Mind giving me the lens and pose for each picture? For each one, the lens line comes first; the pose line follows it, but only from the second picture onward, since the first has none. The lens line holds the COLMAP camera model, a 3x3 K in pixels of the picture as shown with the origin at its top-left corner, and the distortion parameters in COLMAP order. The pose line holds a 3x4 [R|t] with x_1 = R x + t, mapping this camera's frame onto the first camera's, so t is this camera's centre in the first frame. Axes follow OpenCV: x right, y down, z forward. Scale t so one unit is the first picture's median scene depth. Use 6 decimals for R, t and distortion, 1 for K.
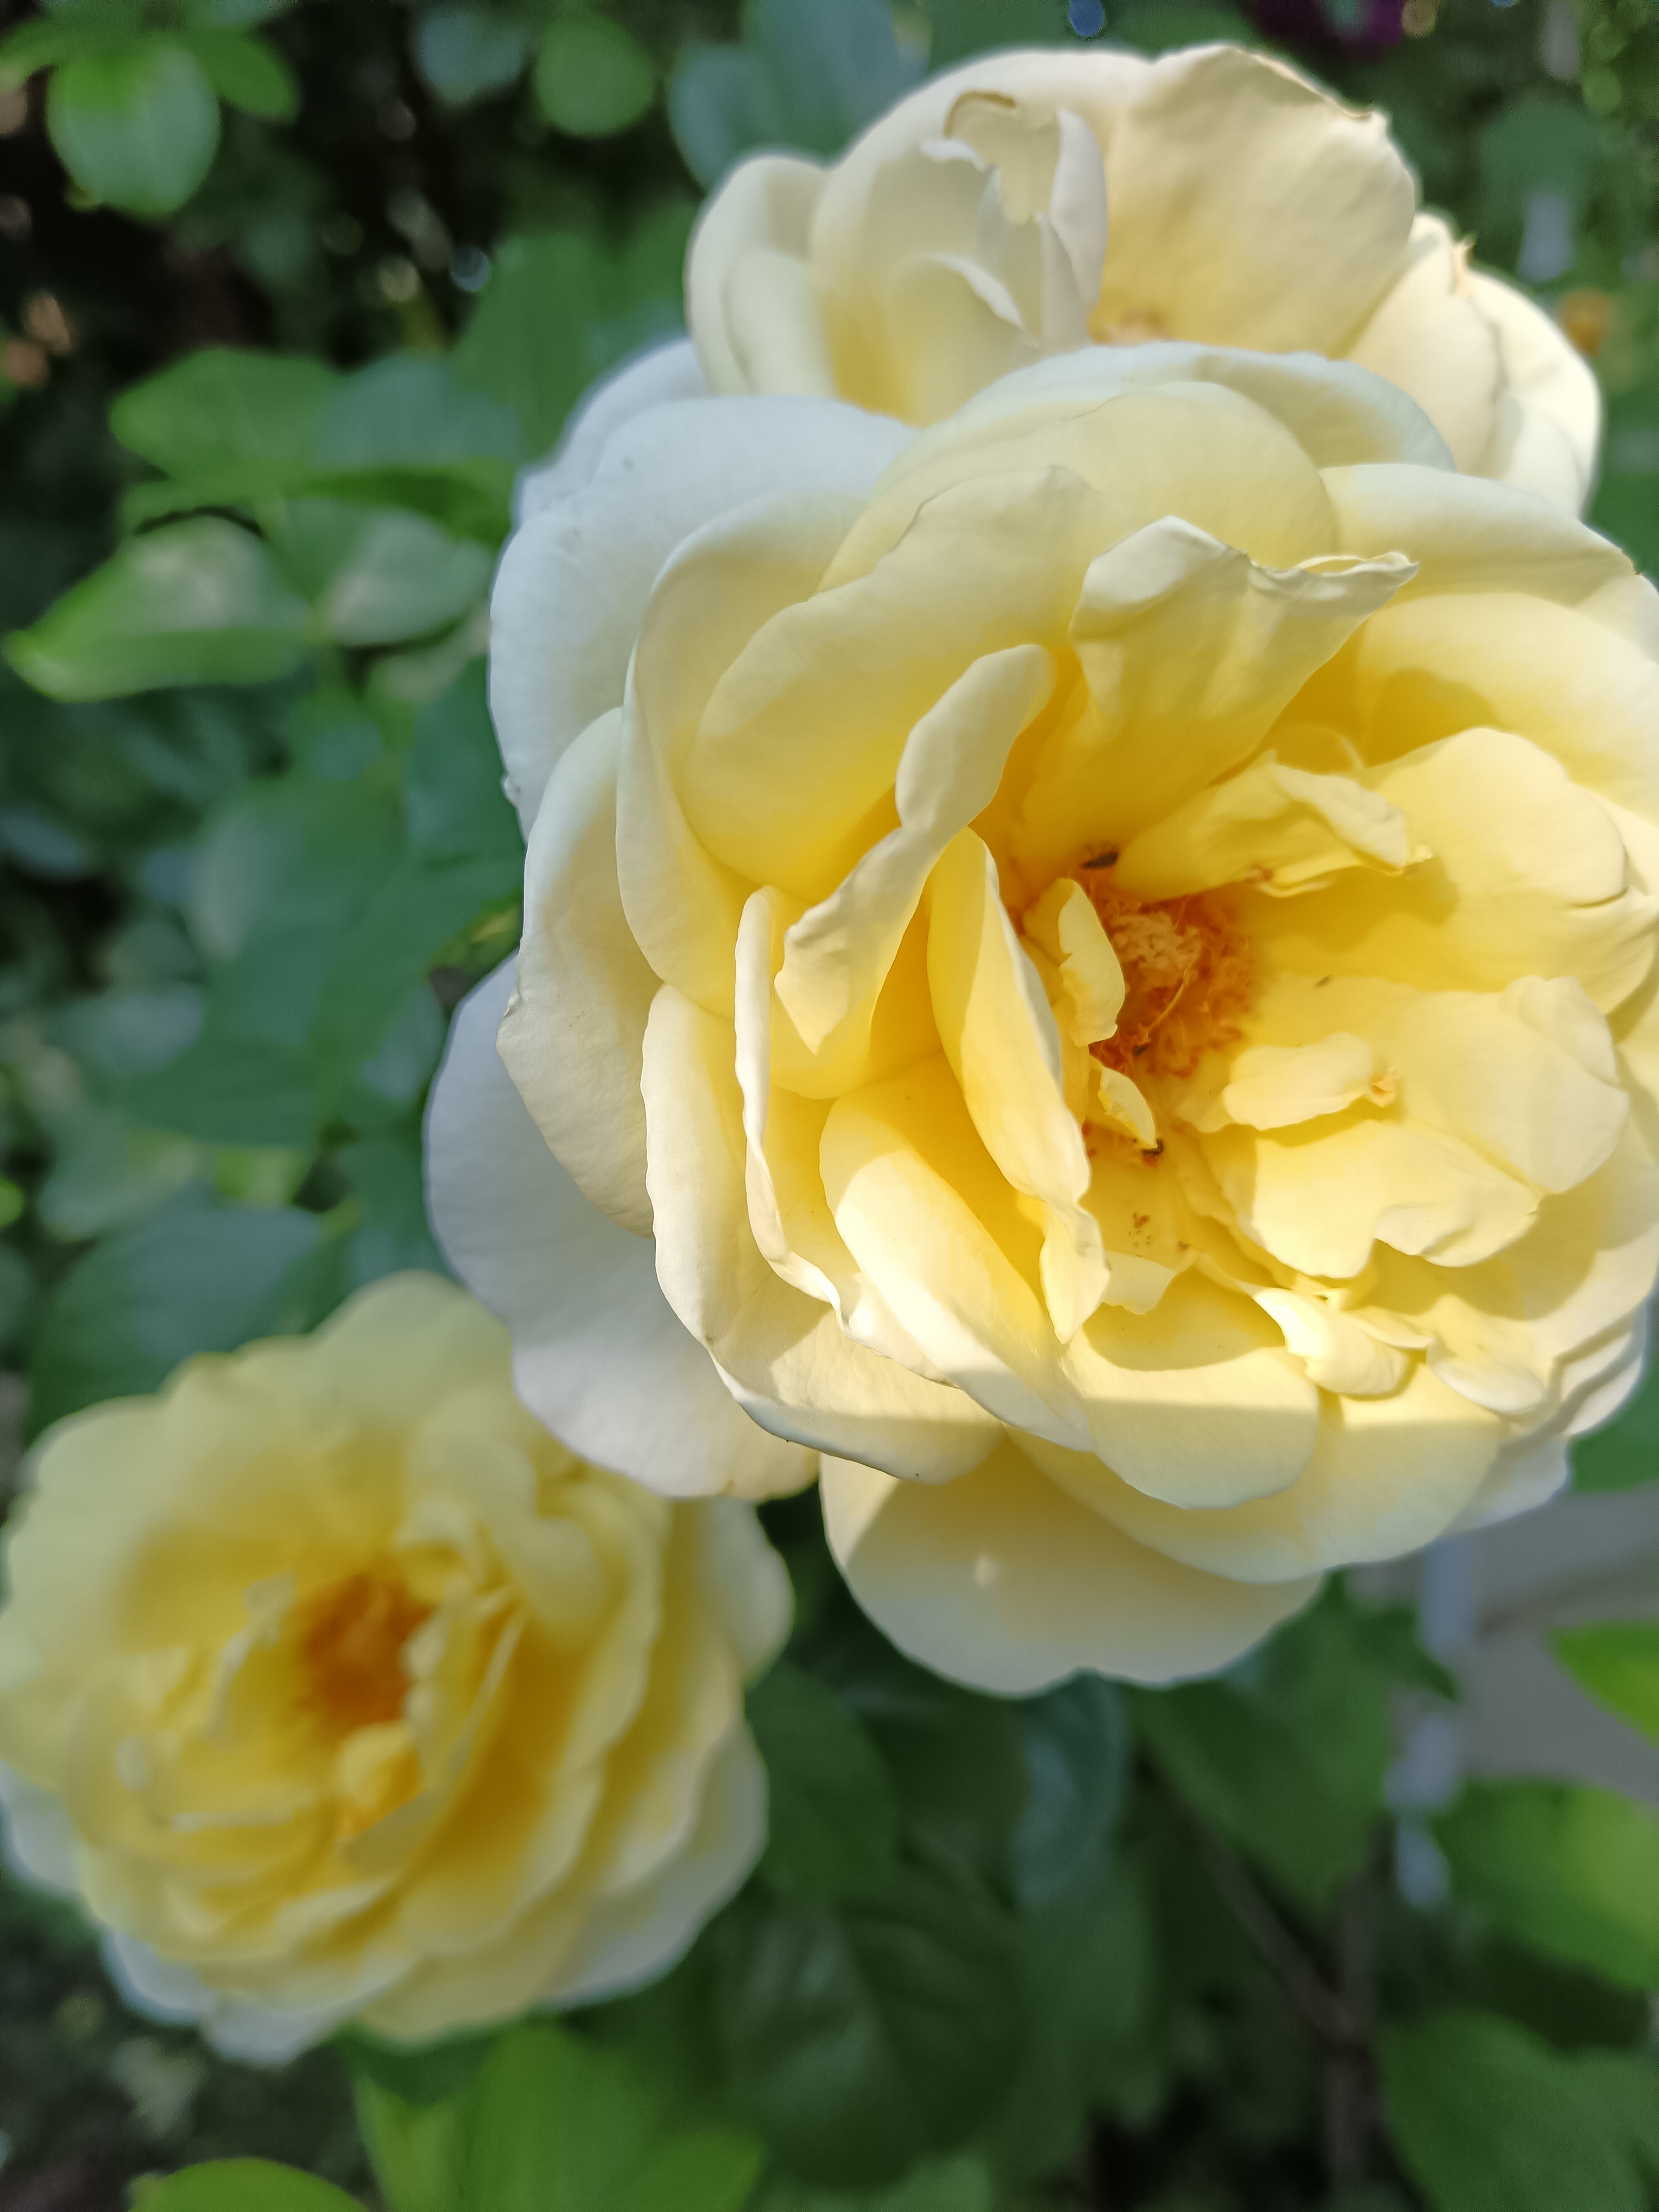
lens RADIAL K [[1974.6, 0, 829.4], [0, 1974.6, 1102.6], [0, 0, 1]] dist [-0.039428, 0.010631]
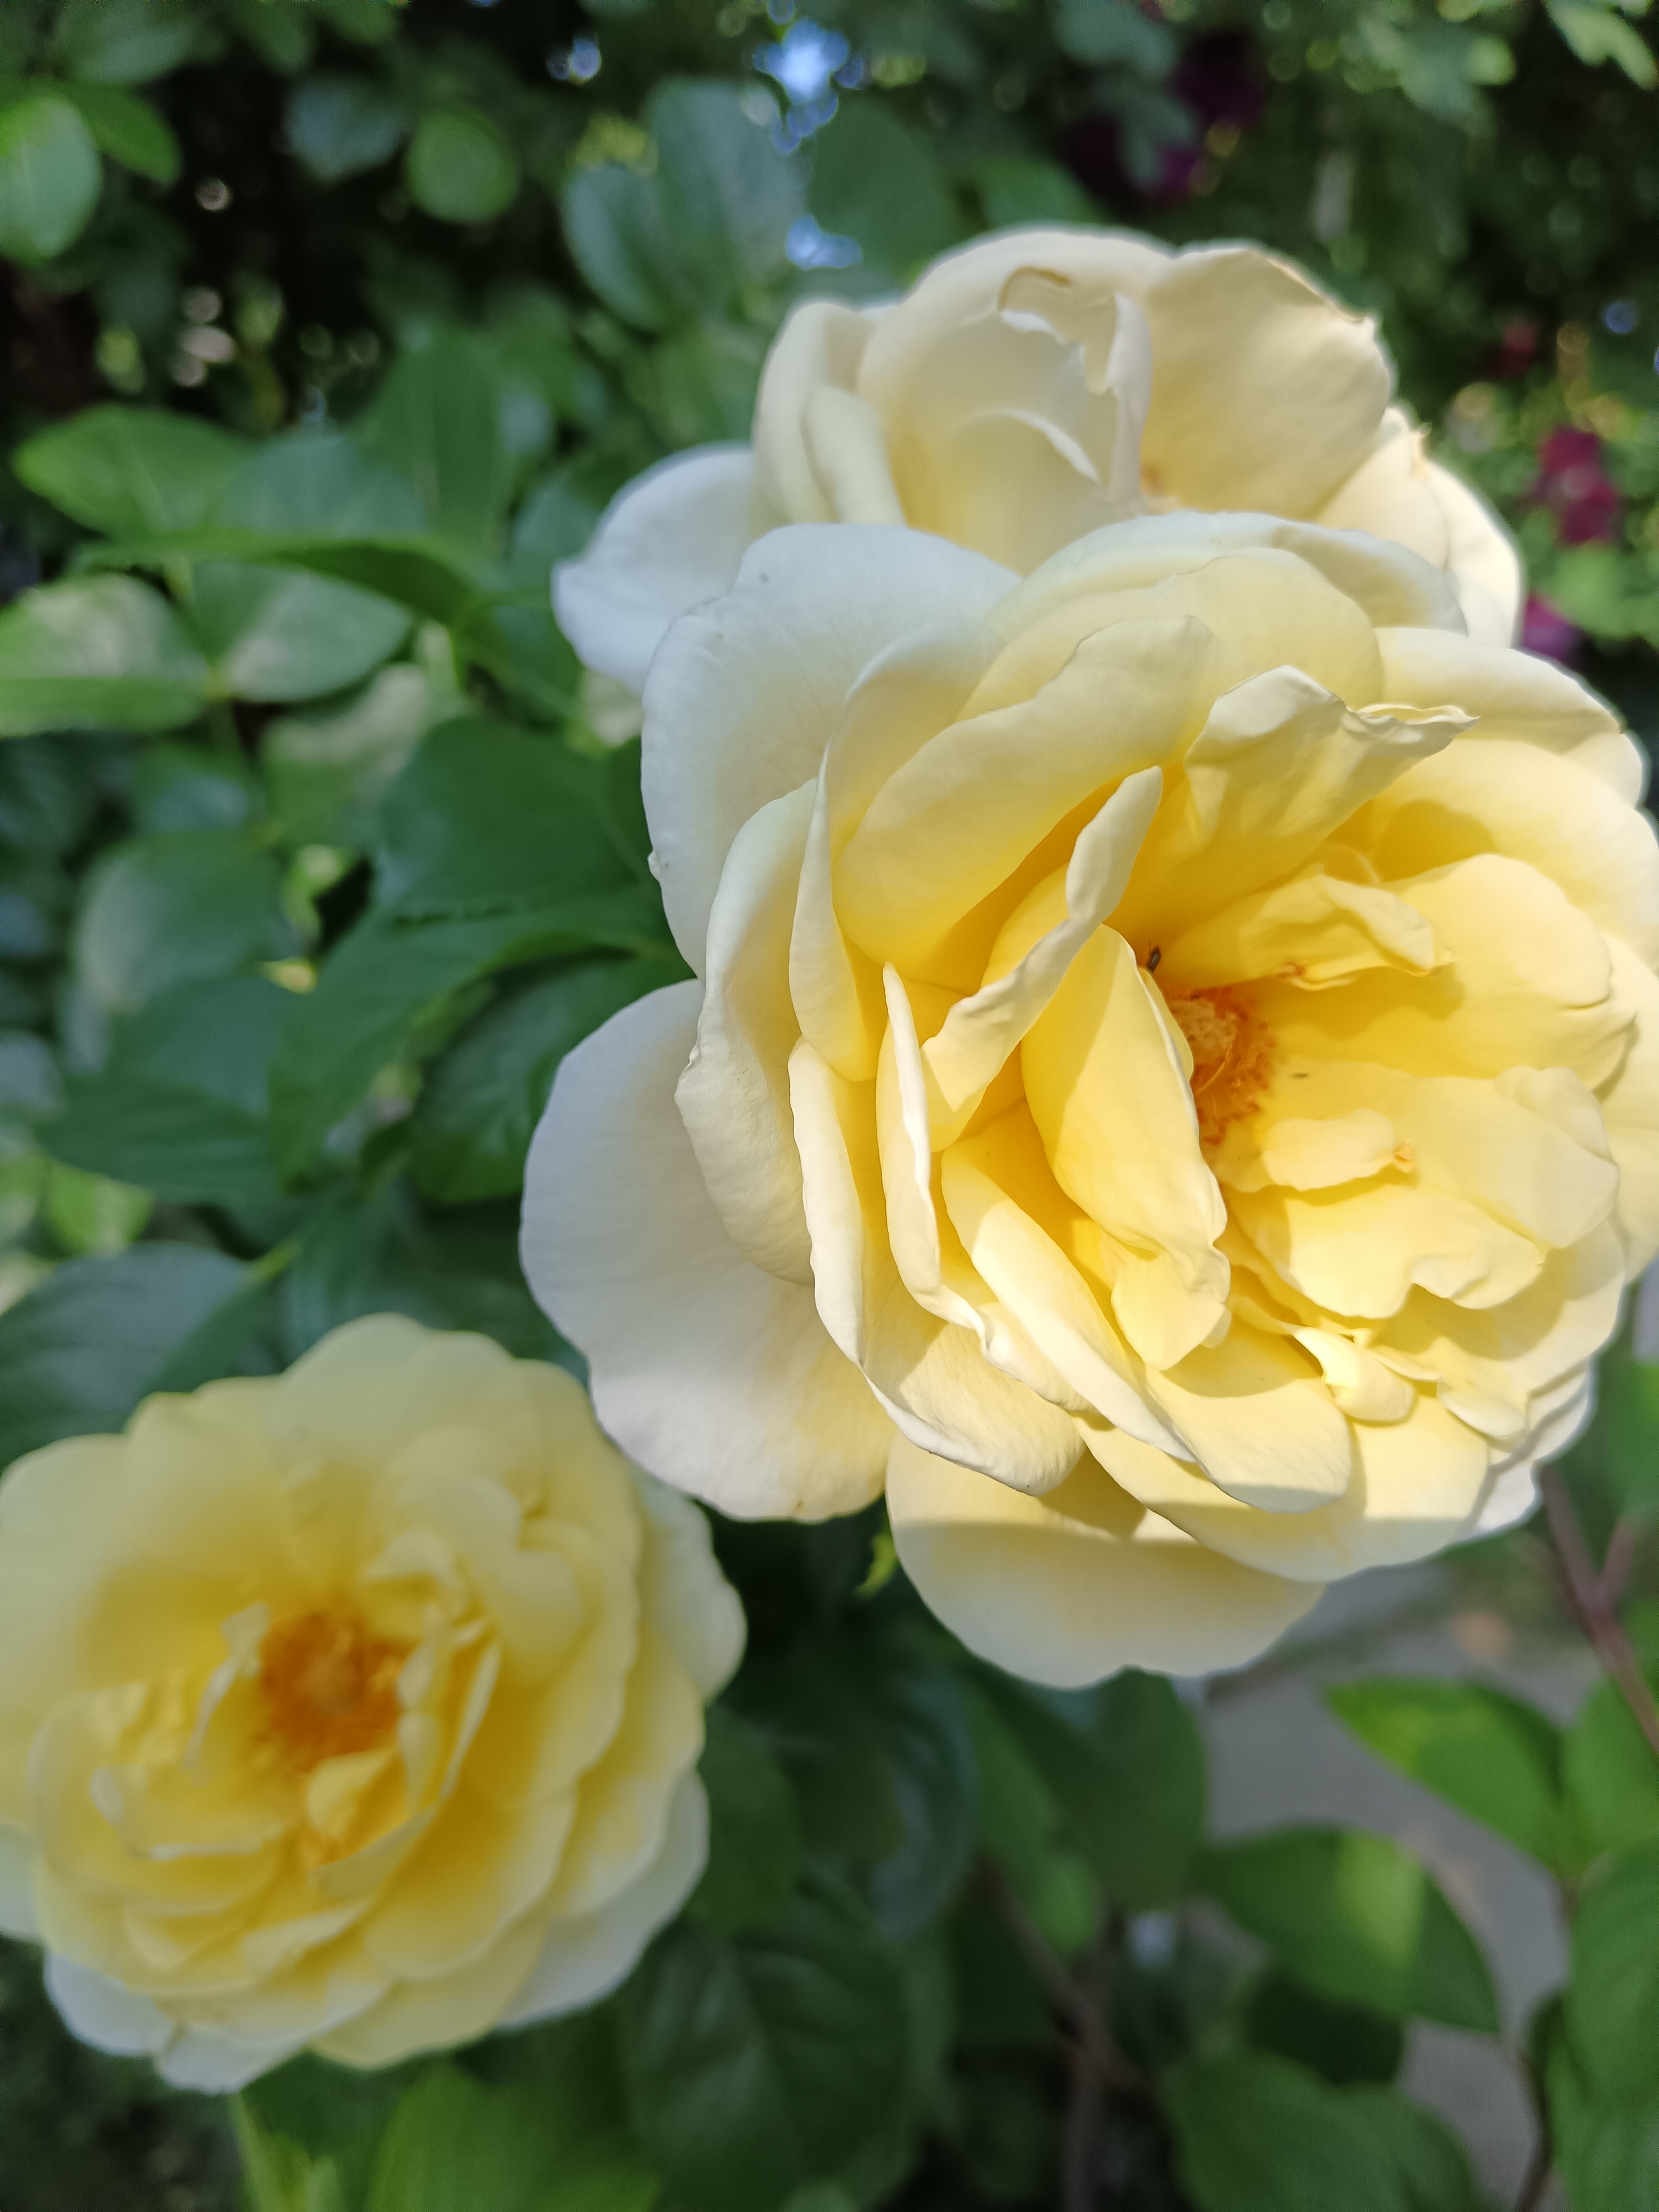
lens RADIAL K [[1974.6, 0, 829.8], [0, 1974.6, 1103.2], [0, 0, 1]] dist [-0.039428, 0.010631]
pose [[0.989401, 0.032240, 0.141586, -0.198335], [-0.026849, 0.998846, -0.039822, 0.014658], [-0.142706, 0.035598, 0.989125, -0.094397]]
